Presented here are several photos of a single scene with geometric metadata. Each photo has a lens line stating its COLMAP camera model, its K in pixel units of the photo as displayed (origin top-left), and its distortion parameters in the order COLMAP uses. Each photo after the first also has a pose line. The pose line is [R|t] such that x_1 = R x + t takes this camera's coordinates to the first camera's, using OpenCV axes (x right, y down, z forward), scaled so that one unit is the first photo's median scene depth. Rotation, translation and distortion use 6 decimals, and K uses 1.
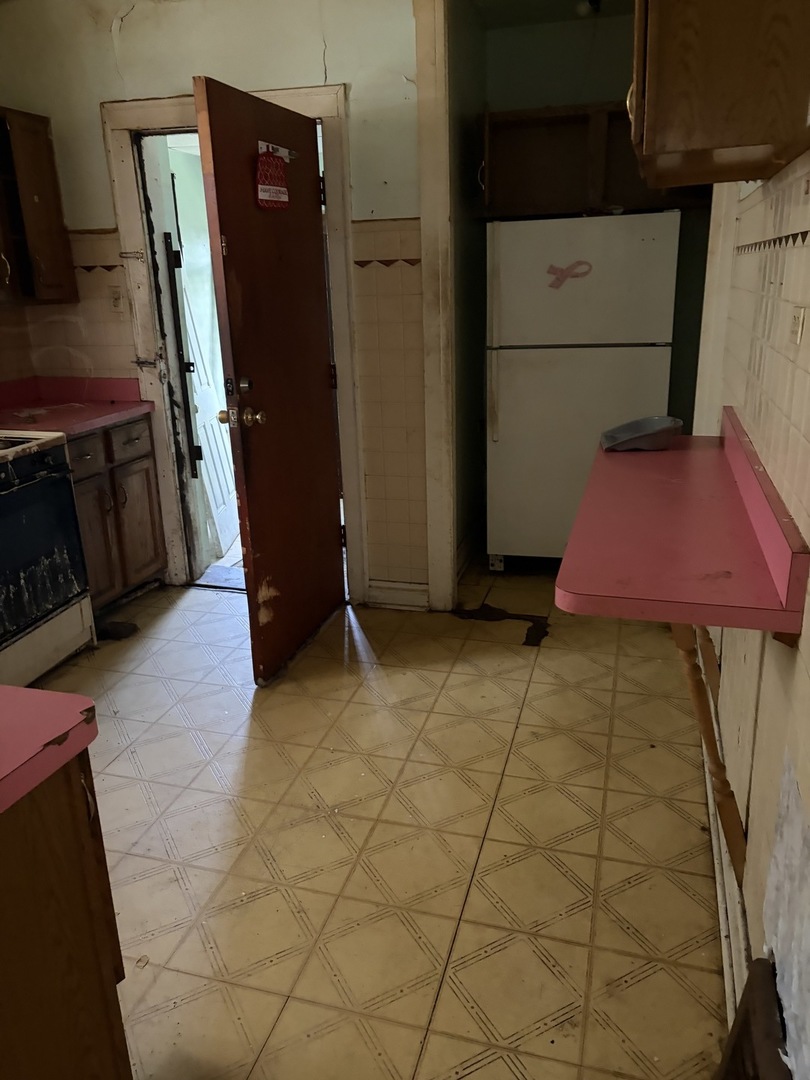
lens RADIAL K [[825.6, 0, 401.9], [0, 825.6, 532.9], [0, 0, 1]] dist [0.047512, -0.059002]
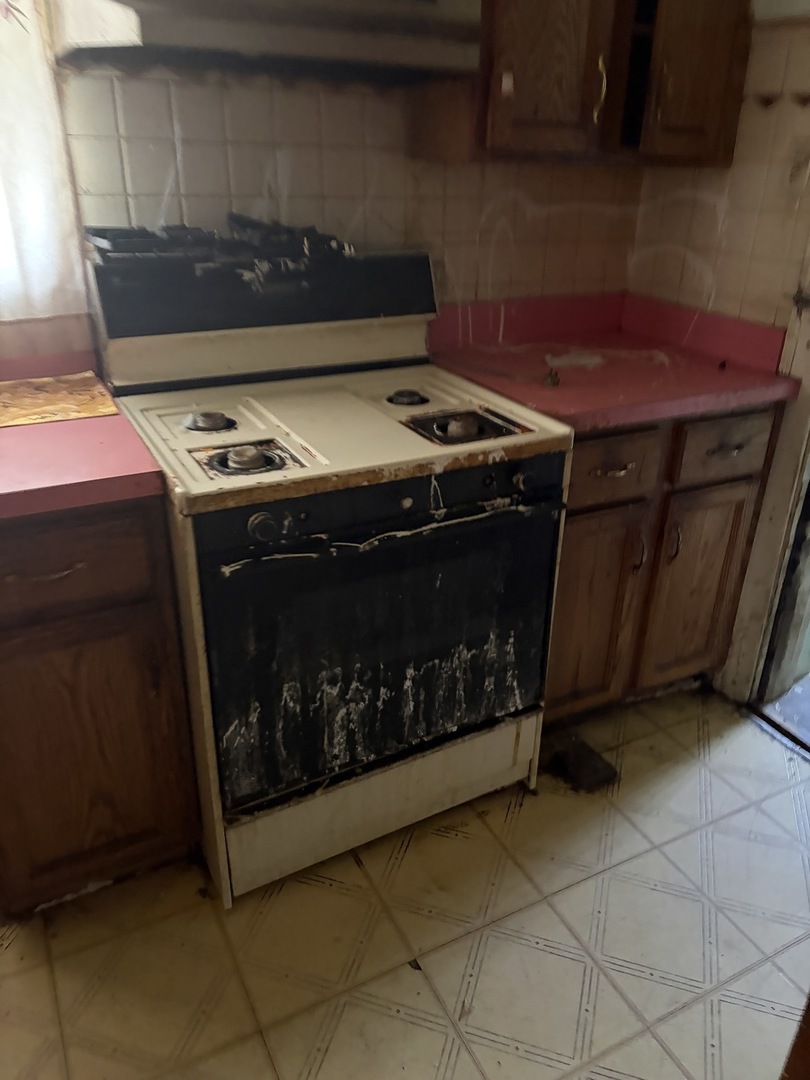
lens RADIAL K [[825.6, 0, 413.4], [0, 825.6, 538.4], [0, 0, 1]] dist [0.047512, -0.059002]
pose [[0.702571, 0.343454, -0.623244, -0.121205], [-0.260427, 0.939157, 0.223971, -0.126337], [0.662247, 0.004954, 0.749269, 0.487472]]
